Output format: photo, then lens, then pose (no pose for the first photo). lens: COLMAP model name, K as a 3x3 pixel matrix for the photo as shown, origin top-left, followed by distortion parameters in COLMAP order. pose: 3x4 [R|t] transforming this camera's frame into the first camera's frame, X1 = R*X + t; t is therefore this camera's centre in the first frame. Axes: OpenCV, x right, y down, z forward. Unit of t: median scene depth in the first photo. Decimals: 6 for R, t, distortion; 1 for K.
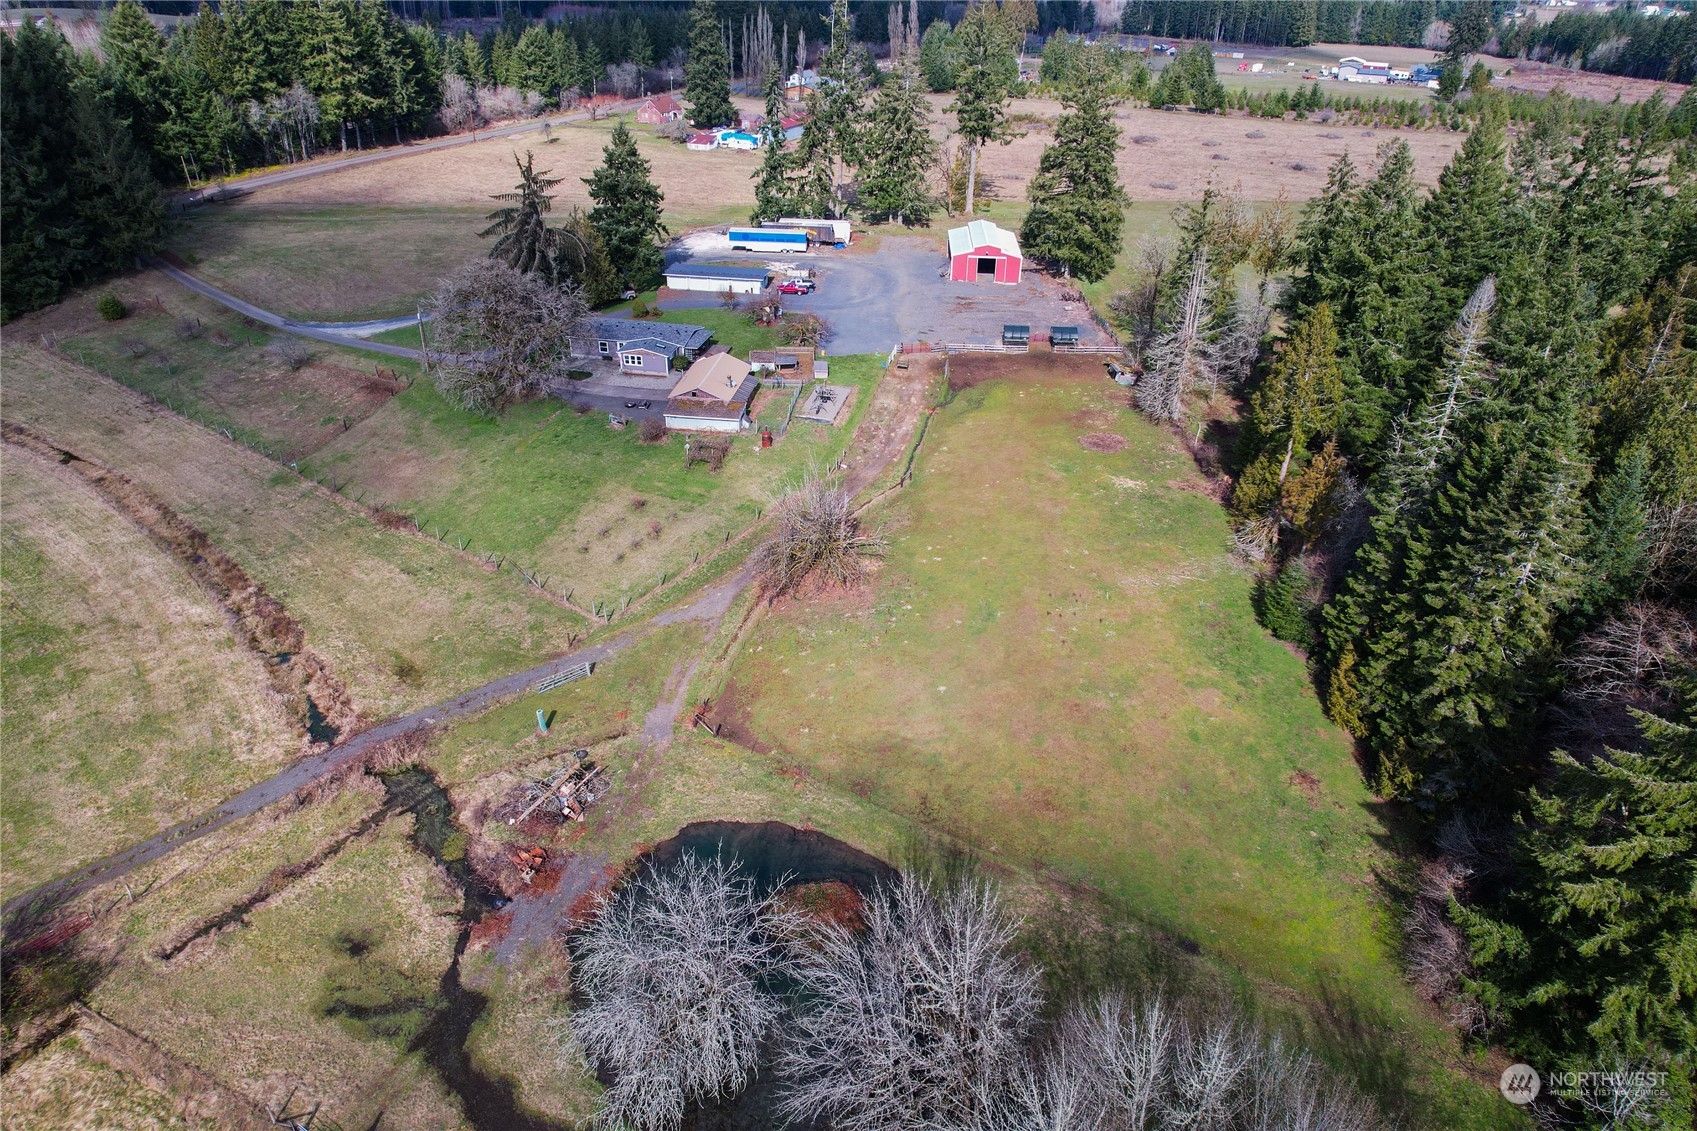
lens RADIAL K [[1107.4, 0, 838.6], [0, 1107.4, 540.9], [0, 0, 1]] dist [-0.005363, 0.001162]
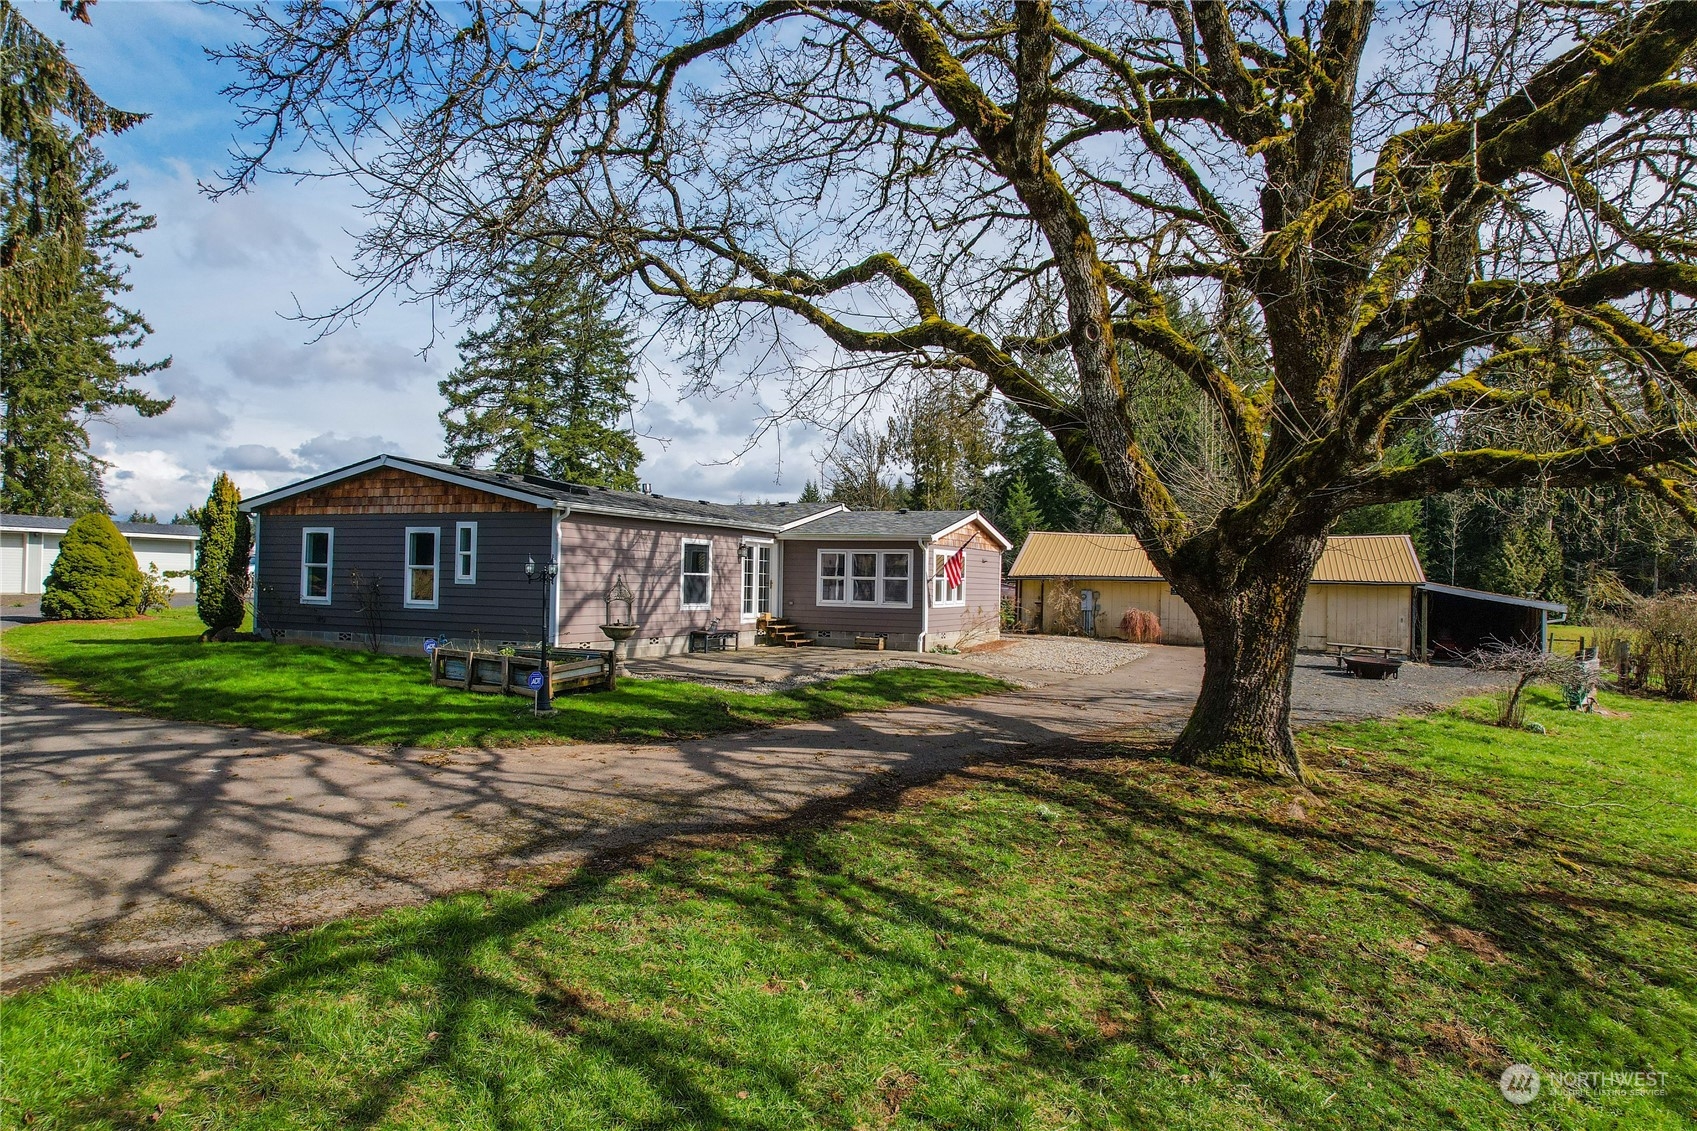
lens RADIAL K [[1085.2, 0, 856.6], [0, 1085.2, 577.3], [0, 0, 1]] dist [-0.080926, 0.071580]
pose [[0.191090, -0.006796, 0.981549, -0.362500], [0.463105, 0.882309, -0.084049, -0.150052], [-0.865459, 0.470621, 0.171748, 0.950468]]
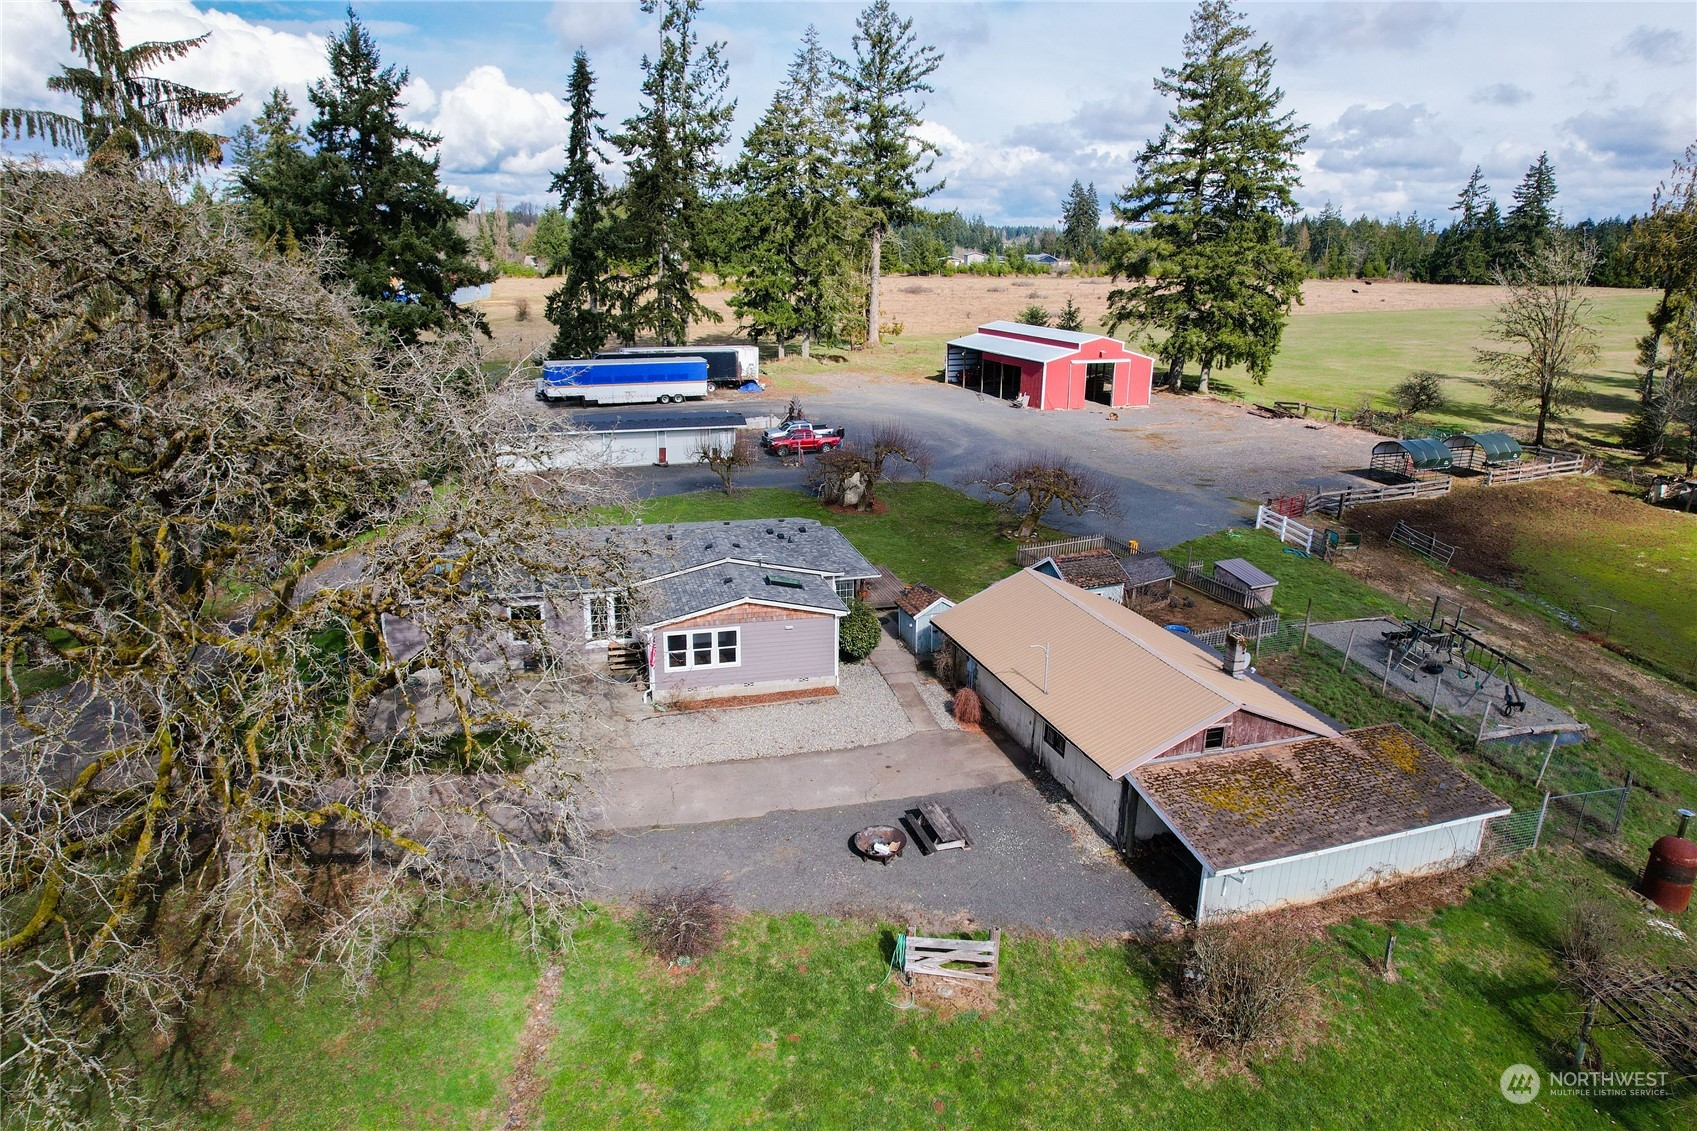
lens RADIAL K [[1085.2, 0, 856.6], [0, 1085.2, 577.3], [0, 0, 1]] dist [-0.080926, 0.071580]
pose [[0.888787, -0.136610, 0.437488, -0.252441], [0.217600, 0.965878, -0.140464, -0.132160], [-0.403371, 0.220040, 0.888186, 0.736679]]
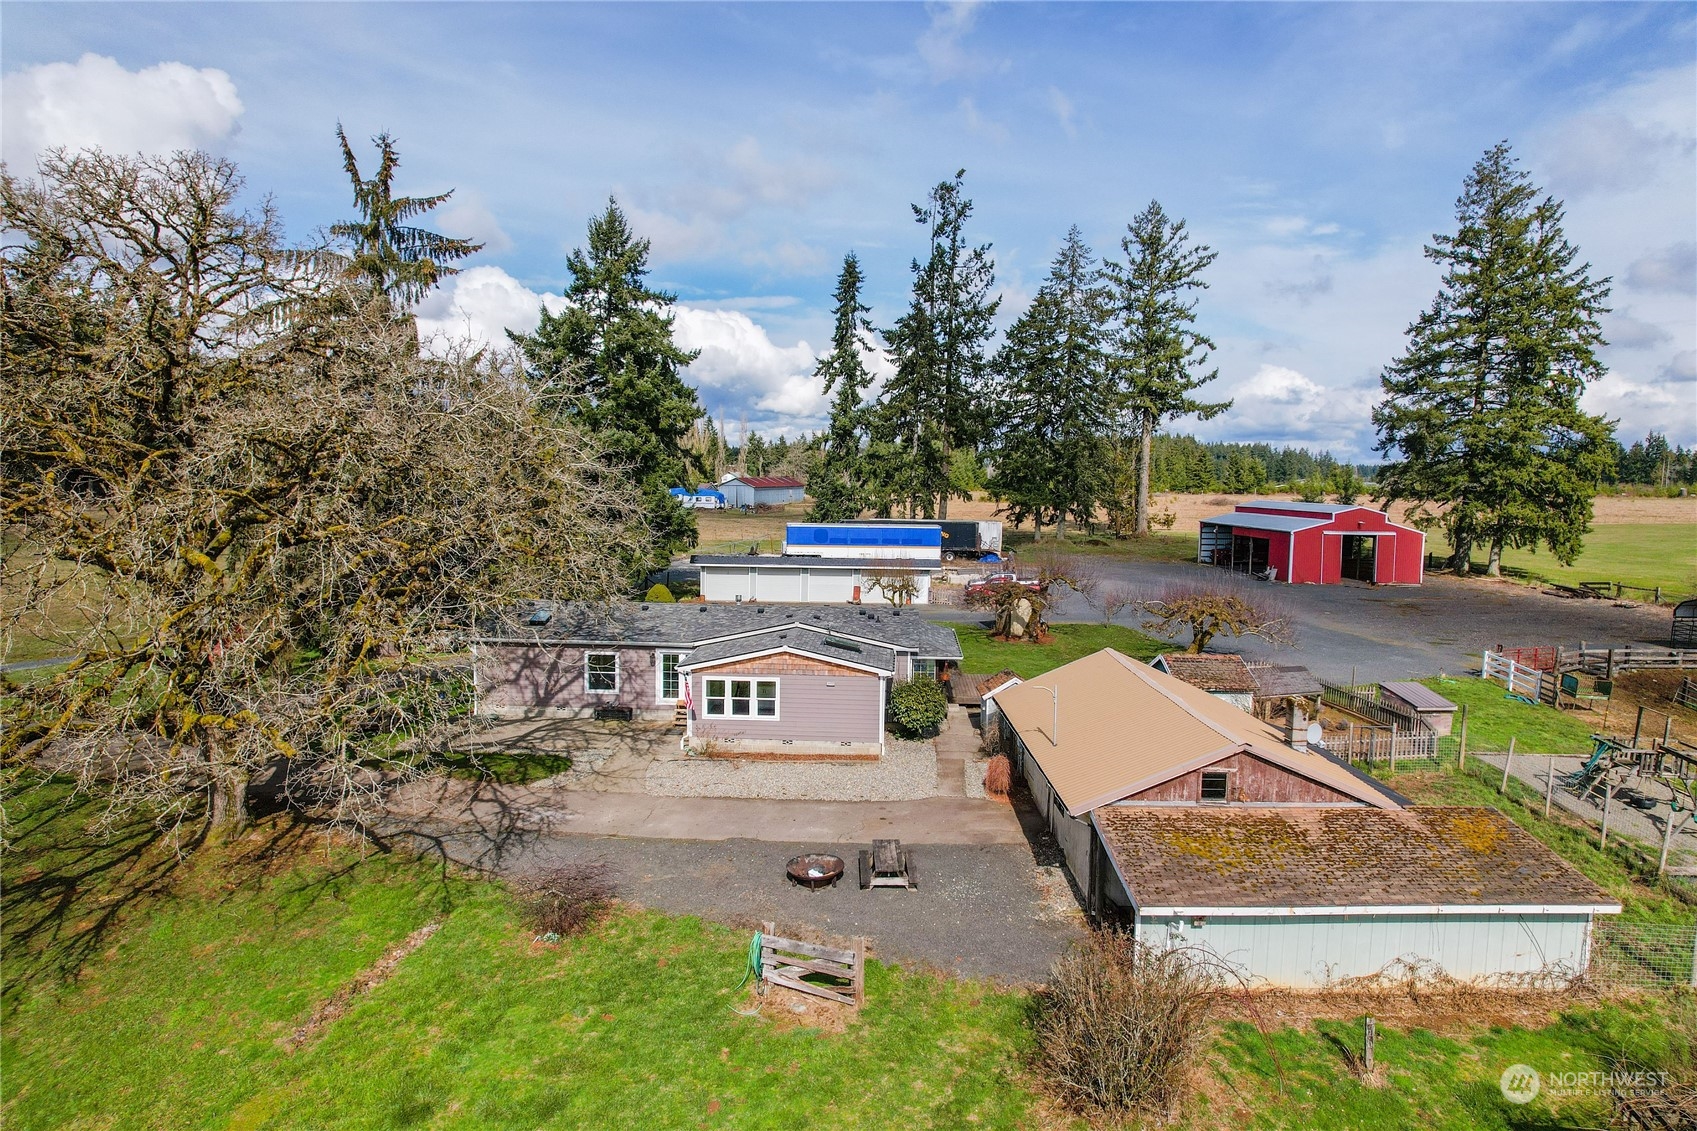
lens RADIAL K [[1085.2, 0, 856.6], [0, 1085.2, 577.3], [0, 0, 1]] dist [-0.080926, 0.071580]
pose [[0.986522, -0.013266, 0.163092, -0.192940], [0.076806, 0.917628, -0.389948, -0.088119], [-0.144485, 0.397219, 0.906279, 0.739793]]
